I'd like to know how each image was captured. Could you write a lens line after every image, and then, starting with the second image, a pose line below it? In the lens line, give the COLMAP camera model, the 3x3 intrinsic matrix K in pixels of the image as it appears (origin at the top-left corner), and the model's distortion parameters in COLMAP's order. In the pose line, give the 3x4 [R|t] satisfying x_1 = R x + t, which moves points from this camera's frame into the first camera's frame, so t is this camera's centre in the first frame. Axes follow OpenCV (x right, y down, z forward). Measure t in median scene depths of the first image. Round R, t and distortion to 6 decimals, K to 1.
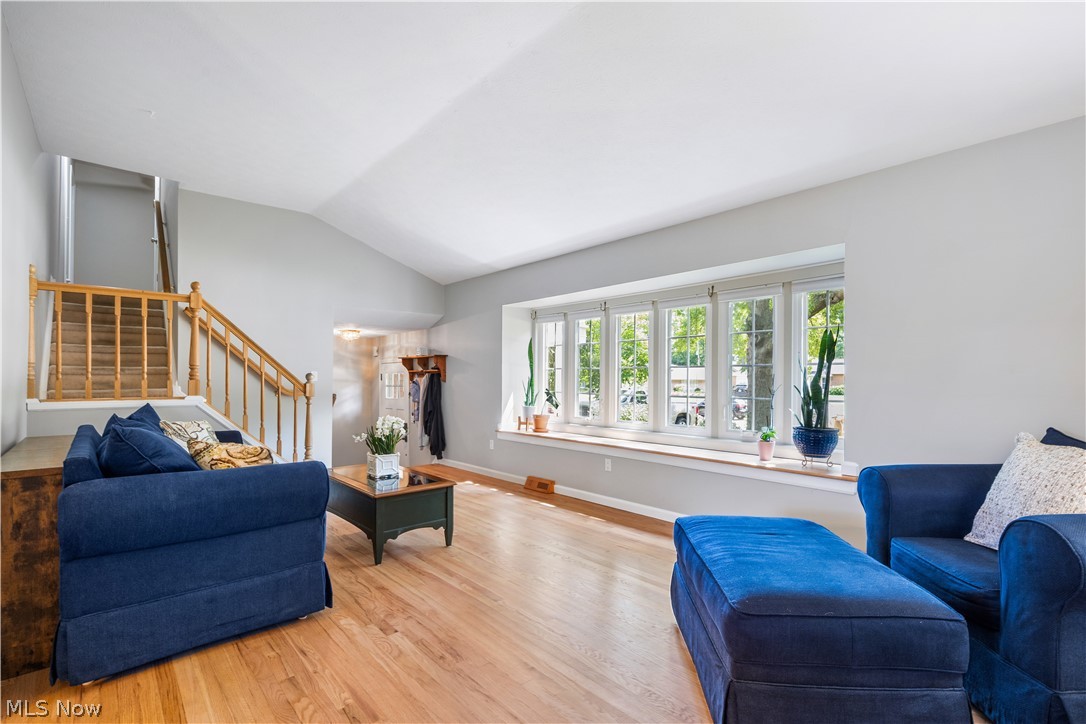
lens RADIAL K [[492.9, 0, 542.8], [0, 492.9, 383.4], [0, 0, 1]] dist [0.001625, -0.000232]
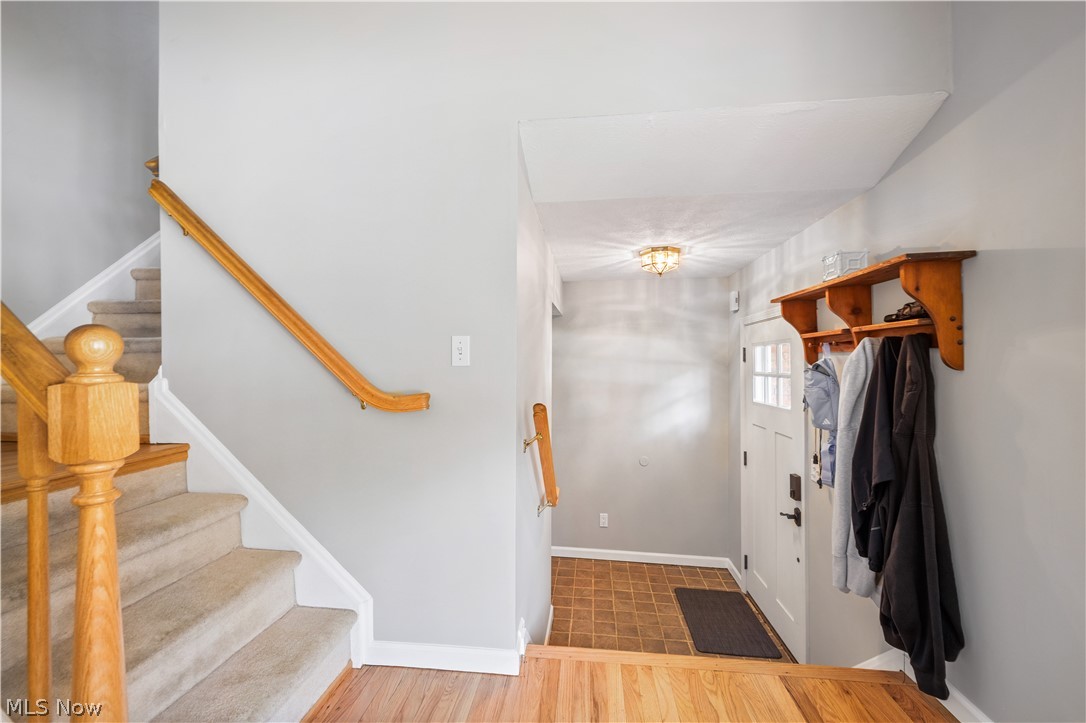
lens RADIAL K [[450.8, 0, 541.8], [0, 450.8, 361.2], [0, 0, 1]] dist [-0.000804, -0.000113]
pose [[0.666922, -0.003950, -0.745117, -0.204930], [-0.000941, 0.999981, -0.006143, -0.006018], [0.745127, 0.004798, 0.666905, 0.846636]]
